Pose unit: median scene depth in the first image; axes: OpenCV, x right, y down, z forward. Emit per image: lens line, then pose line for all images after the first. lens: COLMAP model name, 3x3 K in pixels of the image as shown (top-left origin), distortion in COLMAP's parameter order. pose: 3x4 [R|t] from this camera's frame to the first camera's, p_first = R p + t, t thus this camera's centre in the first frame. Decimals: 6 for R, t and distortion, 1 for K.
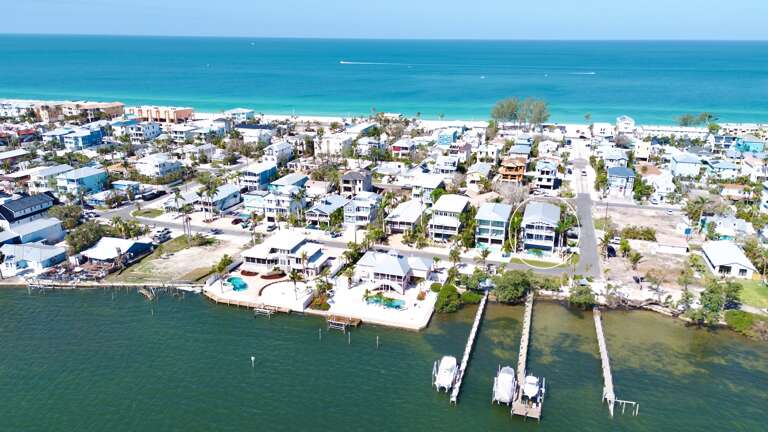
lens RADIAL K [[564.5, 0, 384.0], [0, 564.5, 216.0], [0, 0, 1]] dist [0.104191, -0.122436]
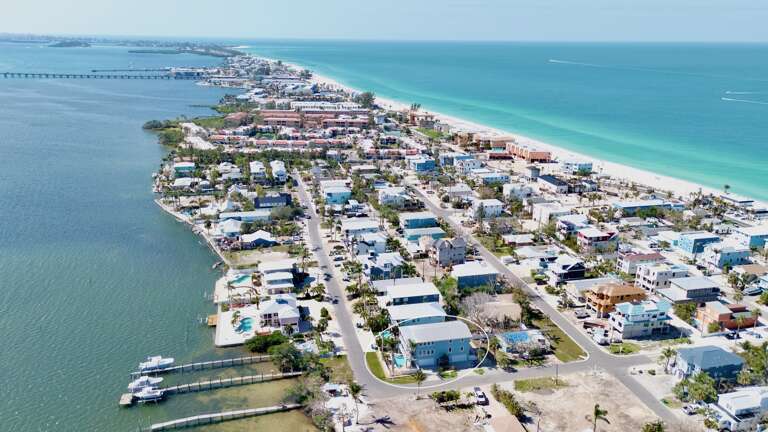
lens RADIAL K [[564.5, 0, 384.0], [0, 564.5, 216.0], [0, 0, 1]] dist [0.104191, -0.122436]
pose [[0.510549, 0.258469, -0.820082, 0.972070], [-0.266375, 0.954374, 0.134960, -0.299244], [0.817548, 0.149546, 0.556104, 0.338032]]
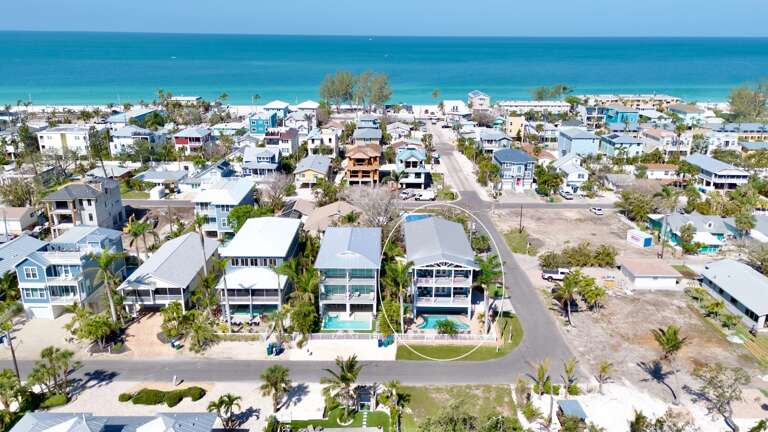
lens RADIAL K [[564.5, 0, 384.0], [0, 564.5, 216.0], [0, 0, 1]] dist [0.104191, -0.122436]
pose [[0.955496, -0.091111, 0.280582, 0.082110], [0.089298, 0.995819, 0.019267, -0.041754], [-0.281164, 0.006645, 0.959637, 0.497620]]
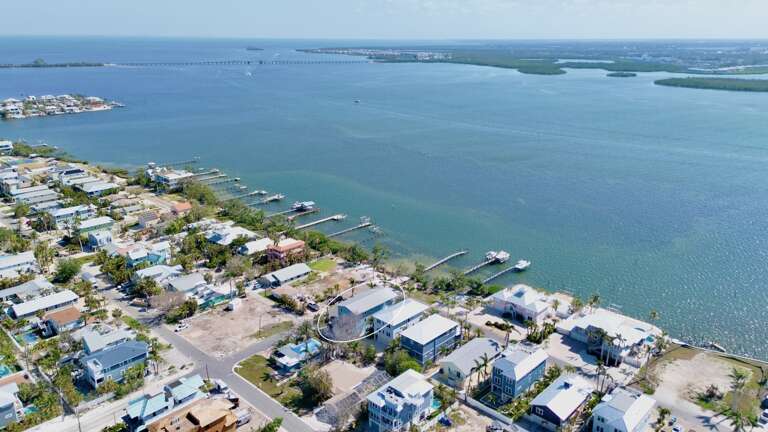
lens RADIAL K [[564.5, 0, 384.0], [0, 564.5, 216.0], [0, 0, 1]] dist [0.104191, -0.122436]
pose [[-0.898835, -0.146351, 0.413132, -0.183613], [0.120006, 0.824403, 0.553134, -0.733307], [-0.421539, 0.546755, -0.723439, 1.663752]]
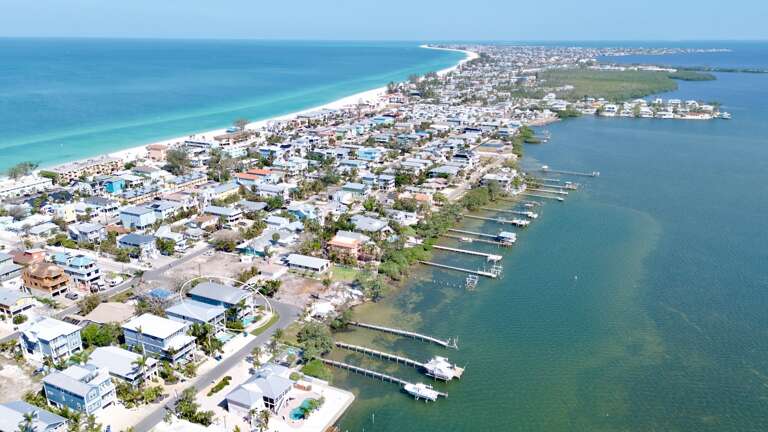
lens RADIAL K [[564.5, 0, 384.0], [0, 564.5, 216.0], [0, 0, 1]] dist [0.104191, -0.122436]
pose [[0.150356, -0.306170, 0.940028, -0.692016], [0.297722, 0.920720, 0.252262, -0.328631], [-0.942738, 0.241938, 0.229590, 0.381654]]
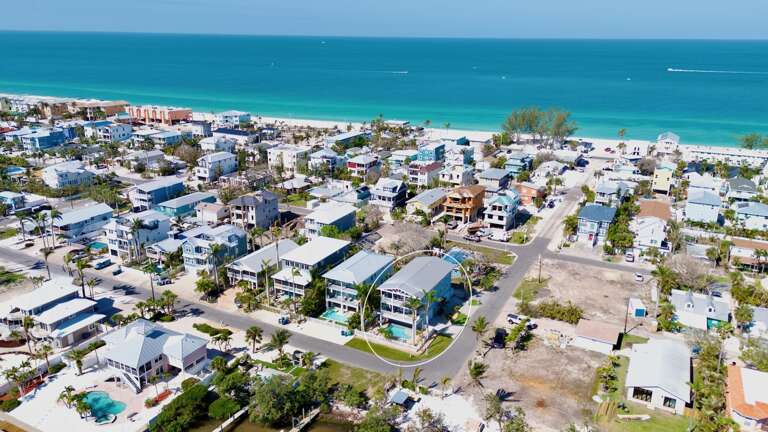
lens RADIAL K [[564.5, 0, 384.0], [0, 564.5, 216.0], [0, 0, 1]] dist [0.104191, -0.122436]
pose [[0.983860, 0.057633, -0.169403, 0.345332], [-0.057310, 0.998333, 0.006800, -0.080799], [0.169513, 0.003018, 0.985523, 0.268167]]
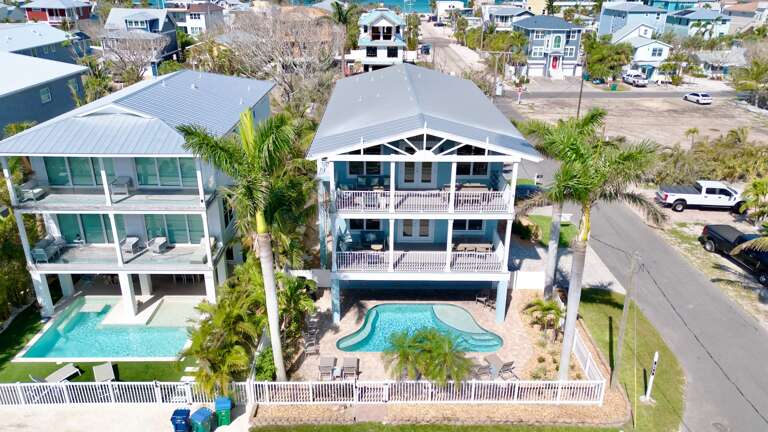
lens RADIAL K [[564.5, 0, 384.0], [0, 564.5, 216.0], [0, 0, 1]] dist [0.104191, -0.122436]
pose [[0.951813, -0.118598, 0.282820, 0.203978], [0.092188, 0.990193, 0.104976, 0.012962], [-0.292496, -0.073845, 0.953411, 0.796148]]
